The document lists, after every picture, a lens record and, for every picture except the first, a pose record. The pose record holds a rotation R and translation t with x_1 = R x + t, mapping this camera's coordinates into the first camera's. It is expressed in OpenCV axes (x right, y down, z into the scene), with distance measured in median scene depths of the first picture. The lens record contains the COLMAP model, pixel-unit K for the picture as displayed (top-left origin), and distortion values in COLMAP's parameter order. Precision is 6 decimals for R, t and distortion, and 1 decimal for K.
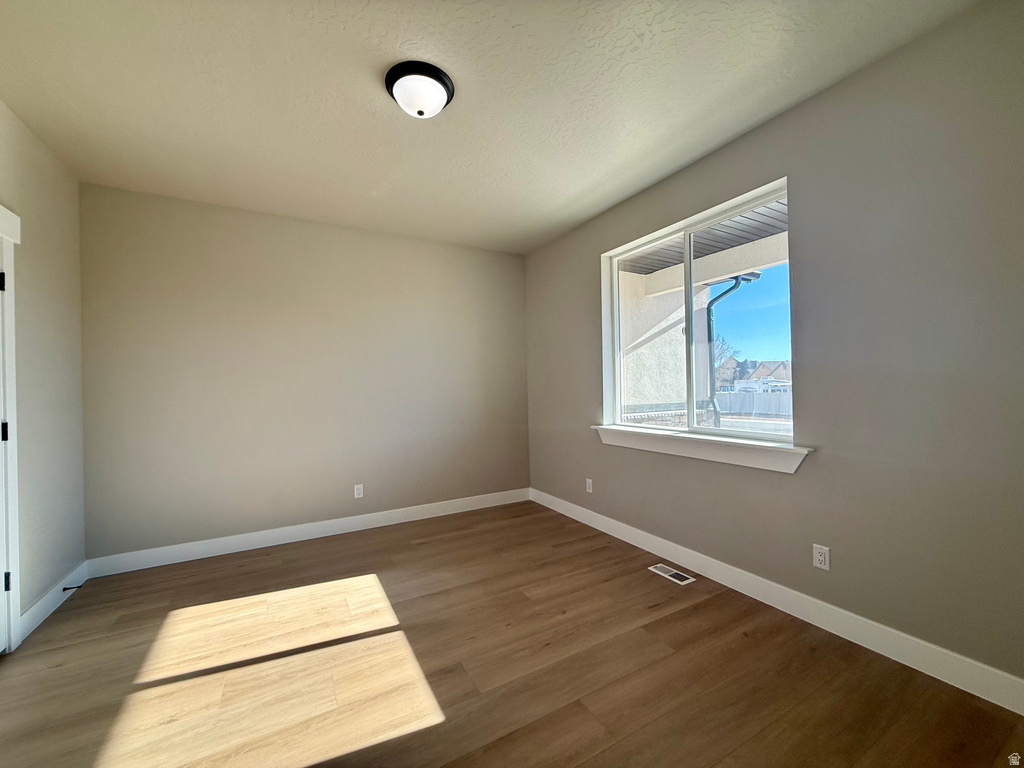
lens RADIAL K [[409.3, 0, 508.5], [0, 409.3, 385.7], [0, 0, 1]] dist [0.000241, 0.000032]
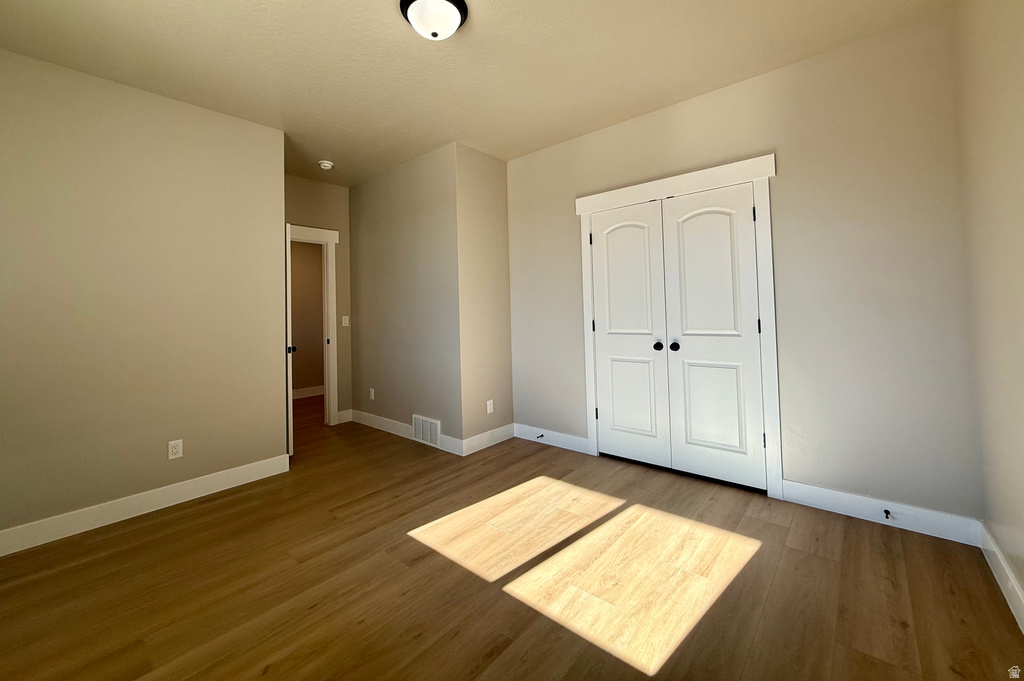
lens RADIAL K [[406.7, 0, 515.2], [0, 406.7, 339.2], [0, 0, 1]] dist [-0.003687, -0.000084]
pose [[-0.936141, 0.063320, -0.345875, -0.045152], [0.042146, 0.996767, 0.068407, 0.027390], [0.349089, 0.049462, -0.935784, 1.947238]]
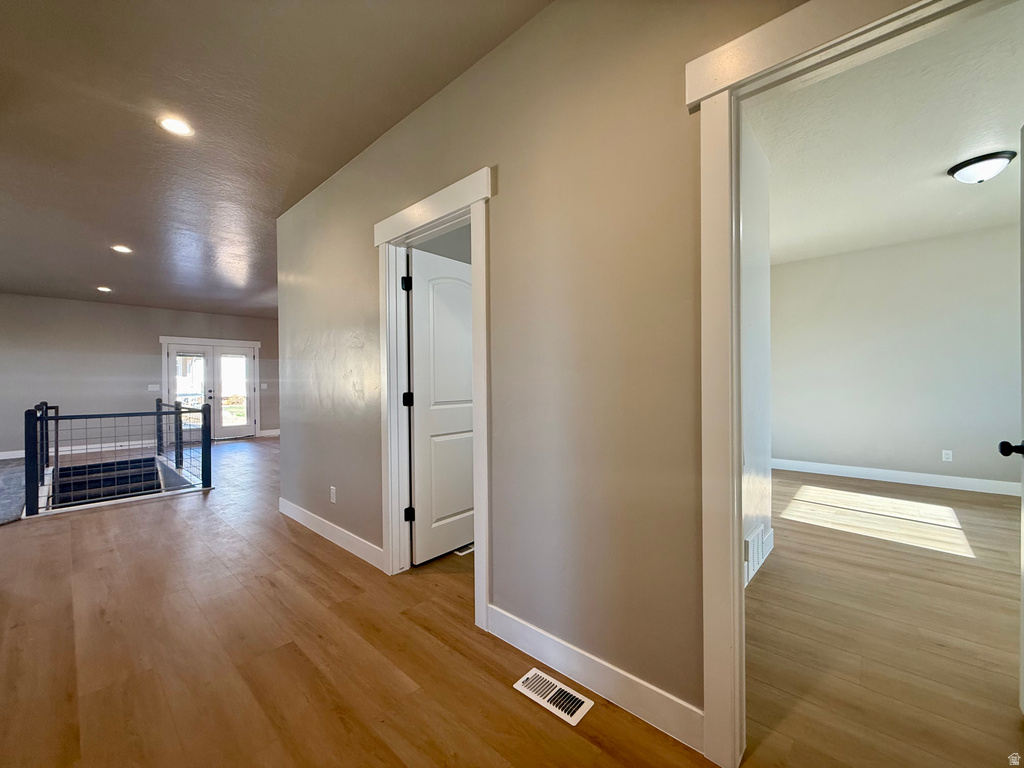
lens RADIAL K [[409.3, 0, 515.1], [0, 409.3, 382.0], [0, 0, 1]] dist [0.000241, 0.000032]
pose [[0.324780, 0.018934, -0.945600, 0.661538], [0.003127, 0.999773, 0.021093, 0.021127], [0.945784, -0.009808, 0.324647, -1.098808]]
